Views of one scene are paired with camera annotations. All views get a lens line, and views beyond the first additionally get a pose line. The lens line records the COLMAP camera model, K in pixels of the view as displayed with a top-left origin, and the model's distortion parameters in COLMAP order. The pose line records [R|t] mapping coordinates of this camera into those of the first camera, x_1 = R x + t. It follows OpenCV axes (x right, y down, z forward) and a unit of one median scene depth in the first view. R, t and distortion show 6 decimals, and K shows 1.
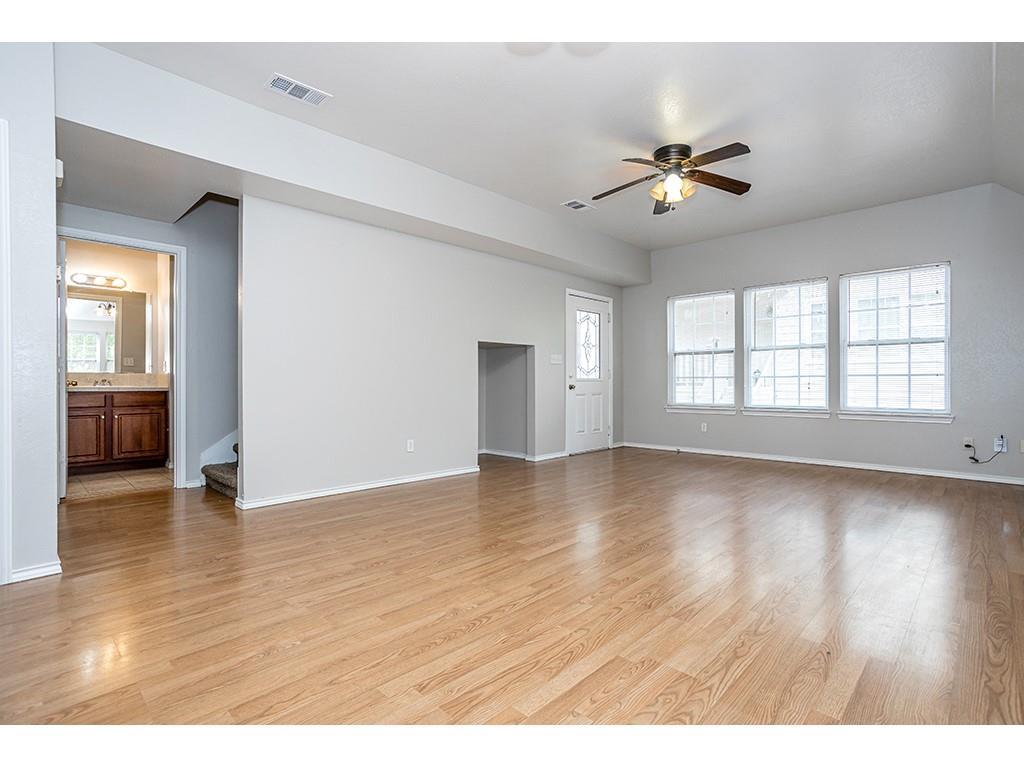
lens RADIAL K [[503.6, 0, 522.7], [0, 503.6, 385.2], [0, 0, 1]] dist [-0.013840, 0.002511]
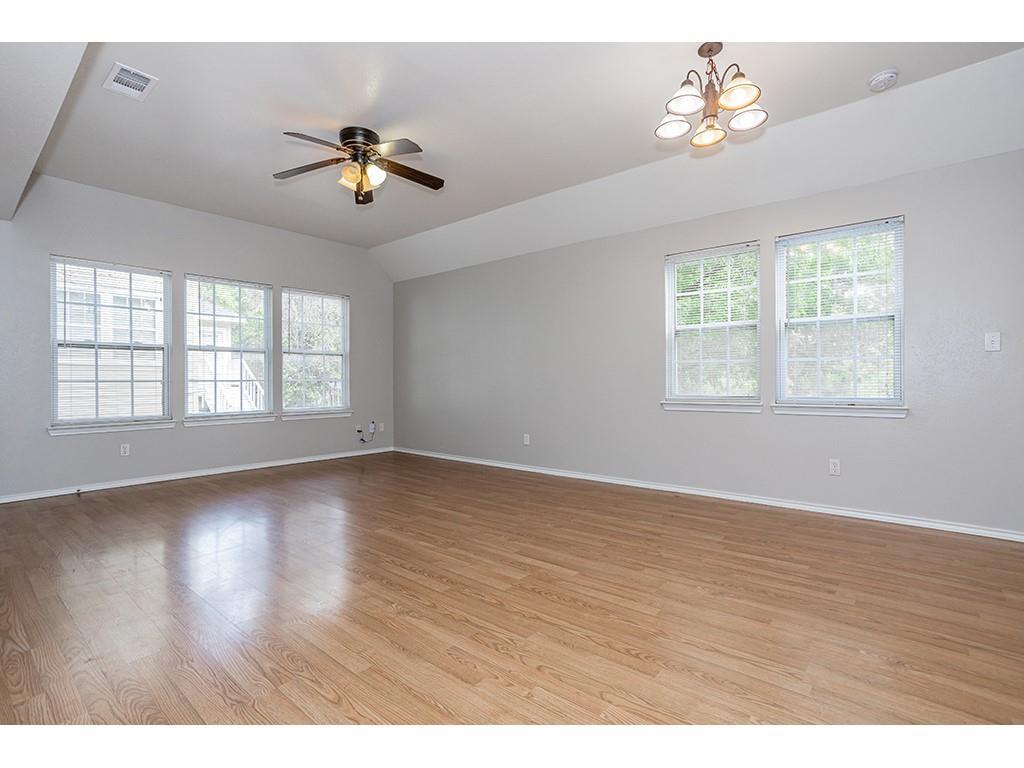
lens RADIAL K [[503.6, 0, 511.6], [0, 503.6, 386.7], [0, 0, 1]] dist [-0.013840, 0.002511]
pose [[-0.077941, -0.004274, 0.996949, -0.512008], [0.010352, 0.999933, 0.005096, -0.006313], [-0.996904, 0.010717, -0.077892, 0.657818]]
